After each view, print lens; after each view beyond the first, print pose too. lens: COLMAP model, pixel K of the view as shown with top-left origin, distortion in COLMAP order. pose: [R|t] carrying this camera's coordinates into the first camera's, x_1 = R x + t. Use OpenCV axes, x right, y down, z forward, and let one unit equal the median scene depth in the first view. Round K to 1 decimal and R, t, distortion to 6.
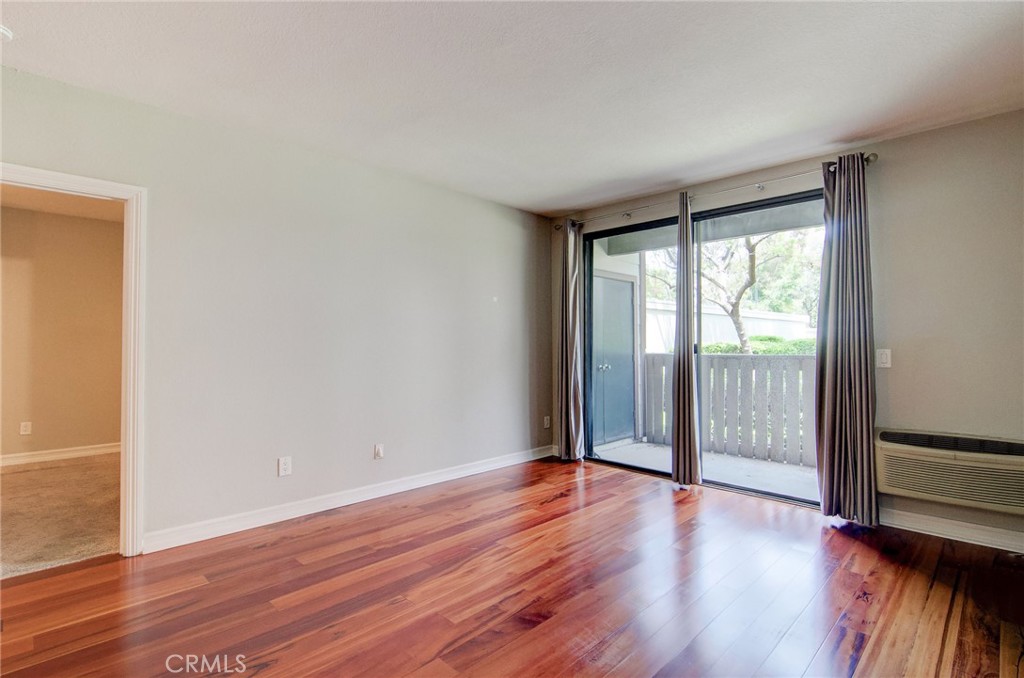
lens RADIAL K [[469.5, 0, 512.0], [0, 469.5, 339.0], [0, 0, 1]] dist [-0.001526, -0.000565]
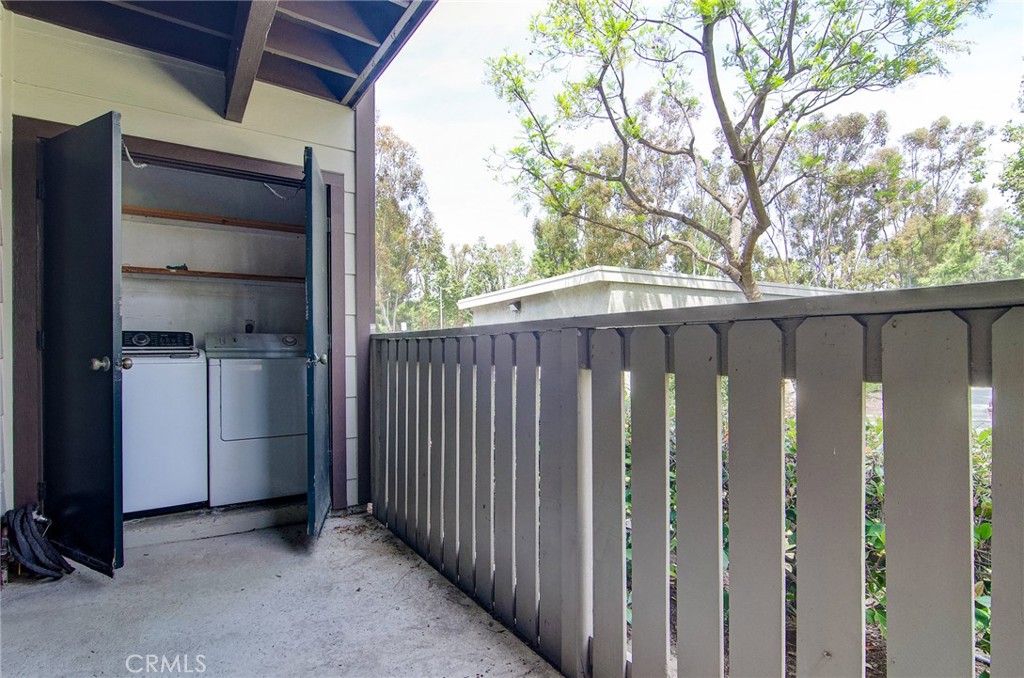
lens RADIAL K [[469.5, 0, 512.0], [0, 469.5, 339.0], [0, 0, 1]] dist [-0.001526, -0.000565]
pose [[0.972224, 0.010269, -0.233828, 0.320230], [-0.008663, 0.999931, 0.007895, 0.018567], [0.233893, -0.005650, 0.972246, 0.331224]]
